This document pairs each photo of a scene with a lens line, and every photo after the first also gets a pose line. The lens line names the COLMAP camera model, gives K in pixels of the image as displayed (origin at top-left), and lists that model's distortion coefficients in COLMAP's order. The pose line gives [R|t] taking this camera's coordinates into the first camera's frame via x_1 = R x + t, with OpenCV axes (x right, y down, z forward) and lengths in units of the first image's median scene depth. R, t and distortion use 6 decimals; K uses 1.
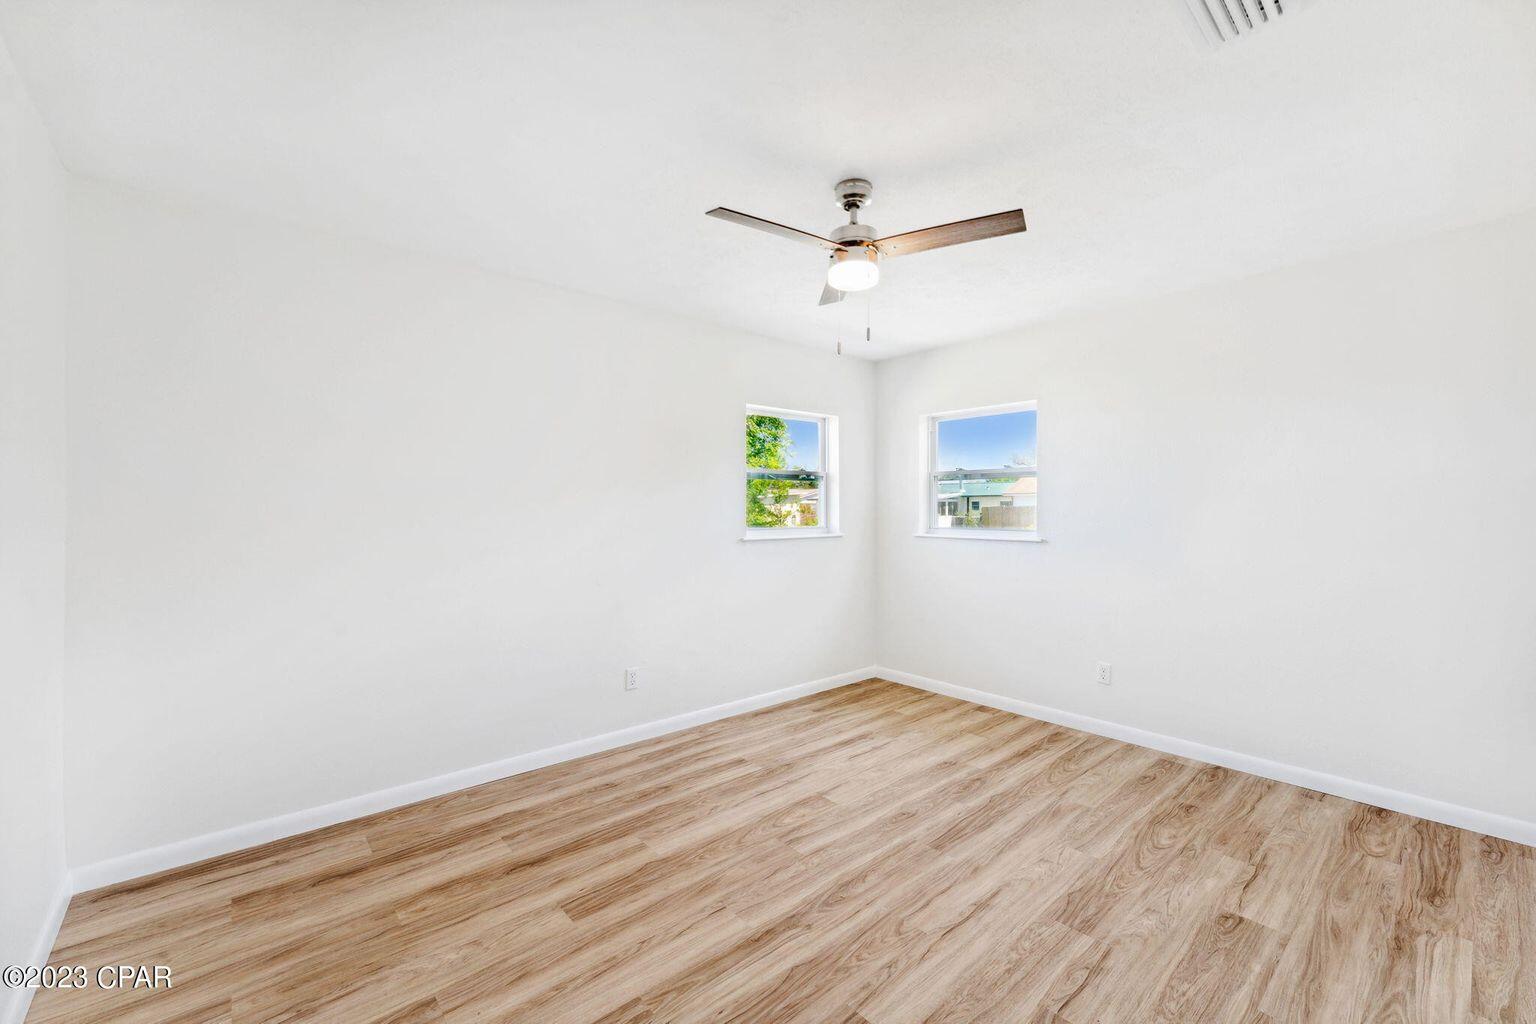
lens RADIAL K [[647.6, 0, 767.0], [0, 647.6, 507.6], [0, 0, 1]] dist [-0.002334, -0.000032]
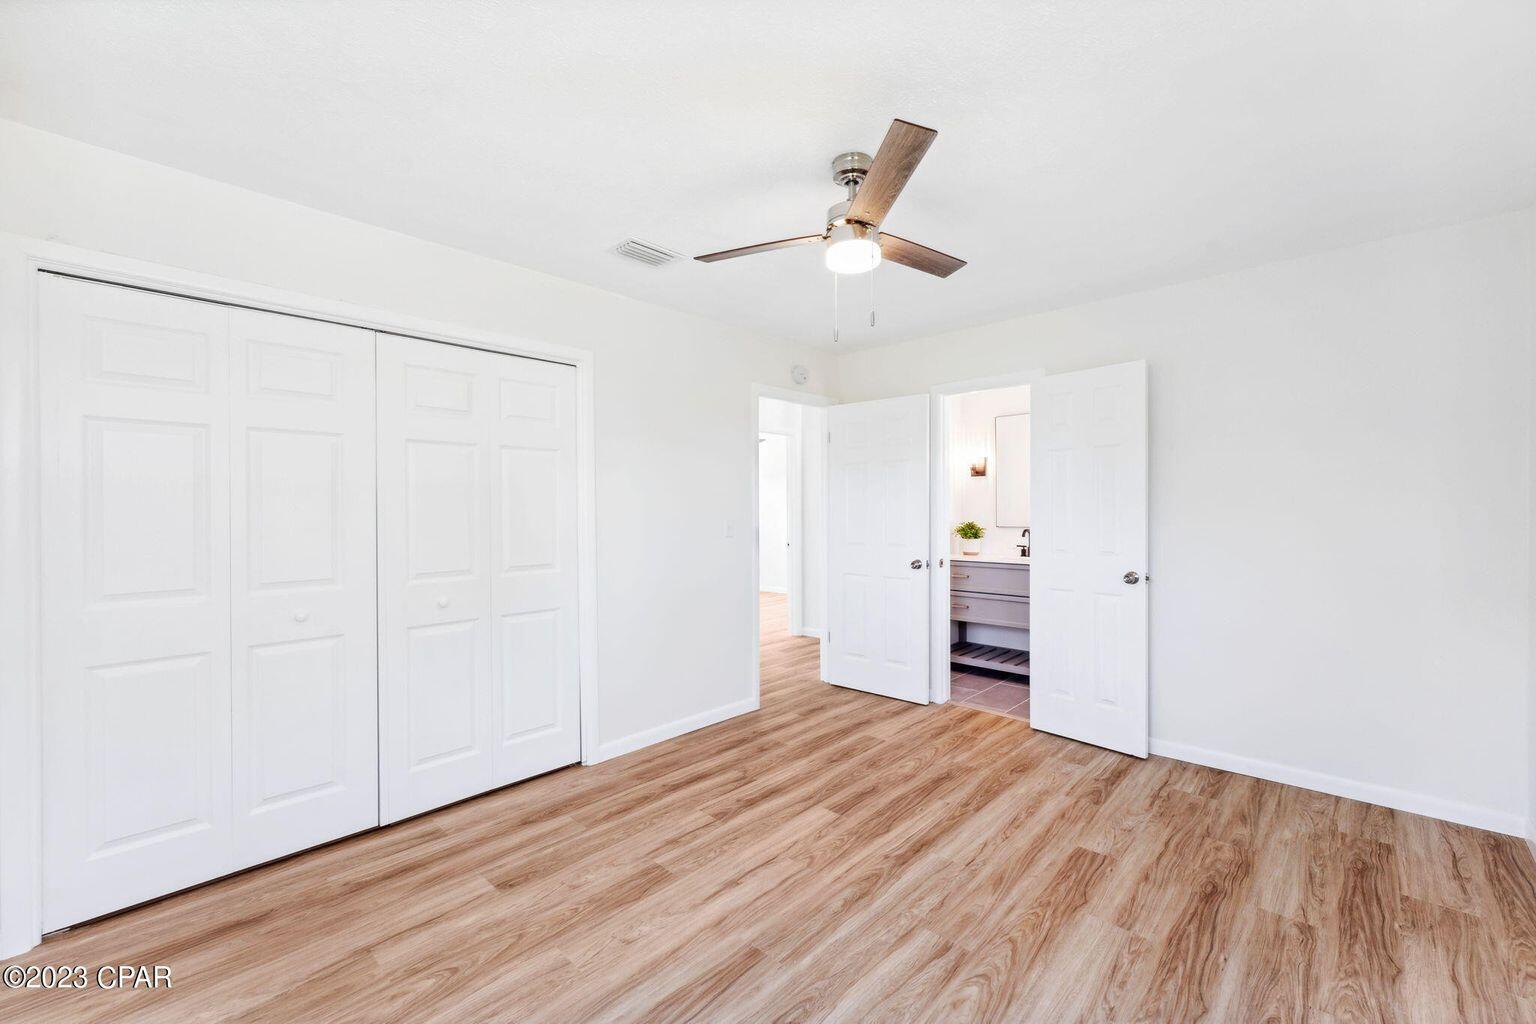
lens RADIAL K [[647.6, 0, 767.0], [0, 647.6, 507.6], [0, 0, 1]] dist [-0.002334, -0.000032]
pose [[-0.995879, 0.007376, -0.090396, 0.359272], [0.007788, 0.999961, -0.004206, 0.009228], [0.090361, -0.004893, -0.995897, 2.016793]]
